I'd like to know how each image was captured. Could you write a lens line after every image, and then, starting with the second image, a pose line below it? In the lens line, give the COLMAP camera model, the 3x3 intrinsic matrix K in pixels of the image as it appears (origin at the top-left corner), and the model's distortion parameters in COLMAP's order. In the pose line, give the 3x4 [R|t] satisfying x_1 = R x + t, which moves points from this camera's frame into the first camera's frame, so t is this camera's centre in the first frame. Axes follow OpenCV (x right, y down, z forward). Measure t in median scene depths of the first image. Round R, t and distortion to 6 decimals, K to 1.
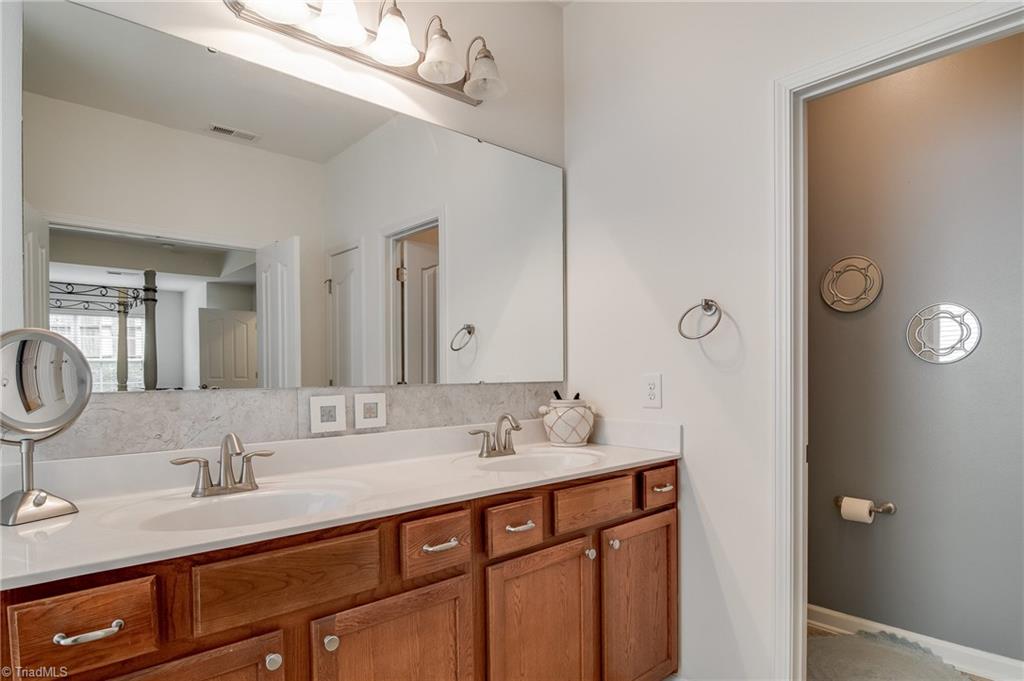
lens RADIAL K [[581.2, 0, 515.8], [0, 581.2, 364.3], [0, 0, 1]] dist [0.018199, -0.046880]
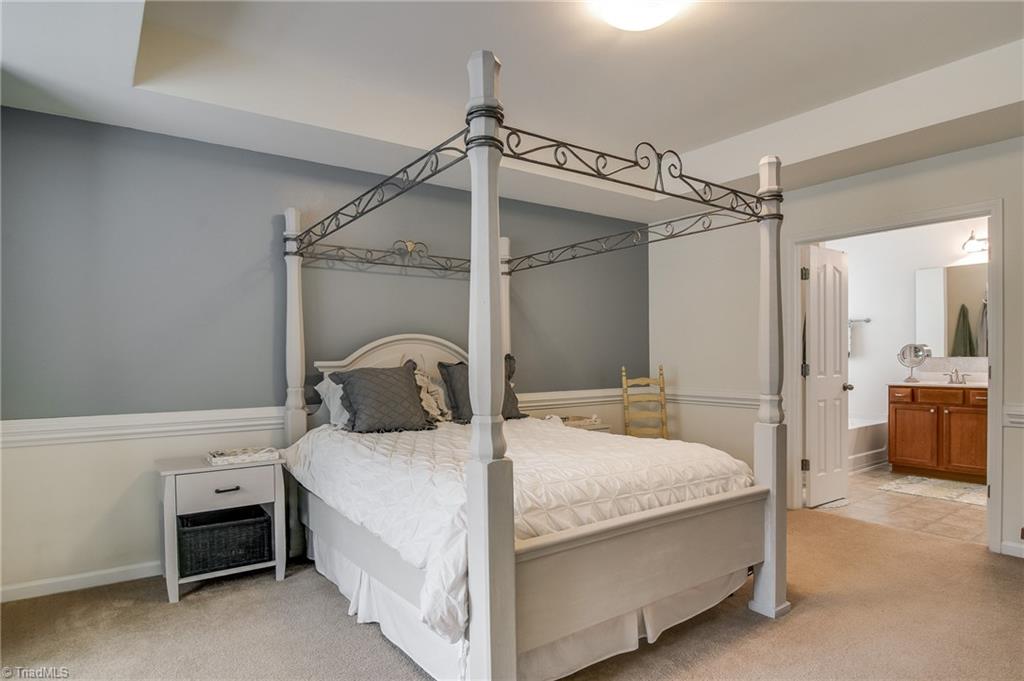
lens RADIAL K [[581.2, 0, 515.8], [0, 581.2, 364.3], [0, 0, 1]] dist [0.018199, -0.046880]
pose [[-0.105712, 0.023775, -0.994113, 3.367442], [0.028338, 0.999380, 0.020887, -0.068009], [0.993993, -0.025963, -0.106320, -1.394854]]
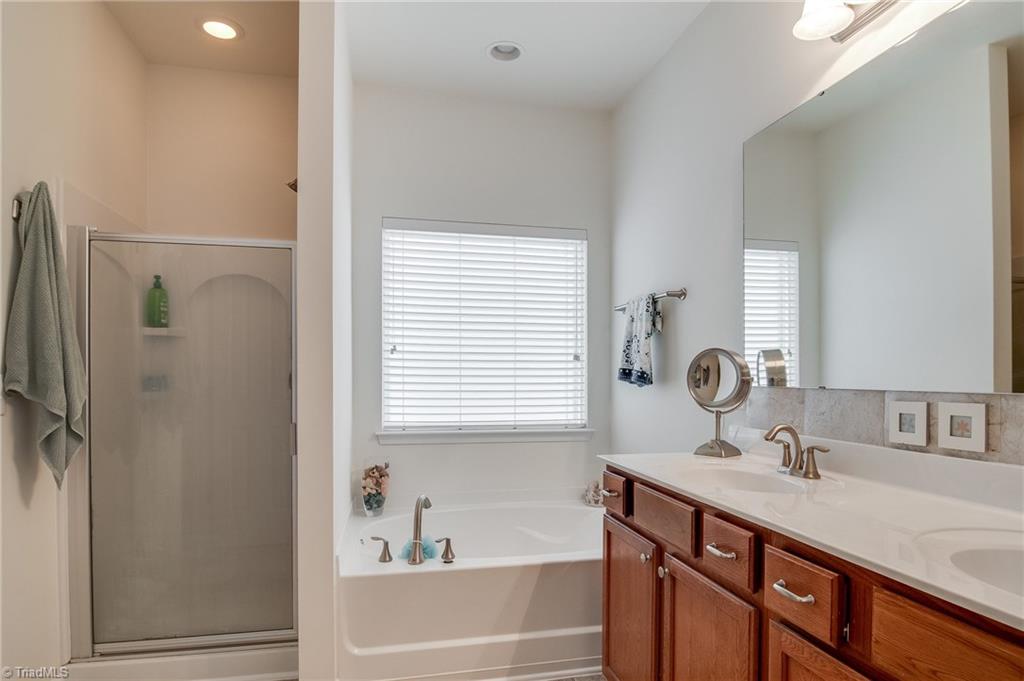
lens RADIAL K [[561.8, 0, 516.5], [0, 561.8, 368.3], [0, 0, 1]] dist [-0.005321, -0.000747]
pose [[-0.487726, -0.000767, -0.872996, 0.731885], [0.016906, 0.999804, -0.010323, 0.004423], [0.872833, -0.019793, -0.487618, 0.982912]]
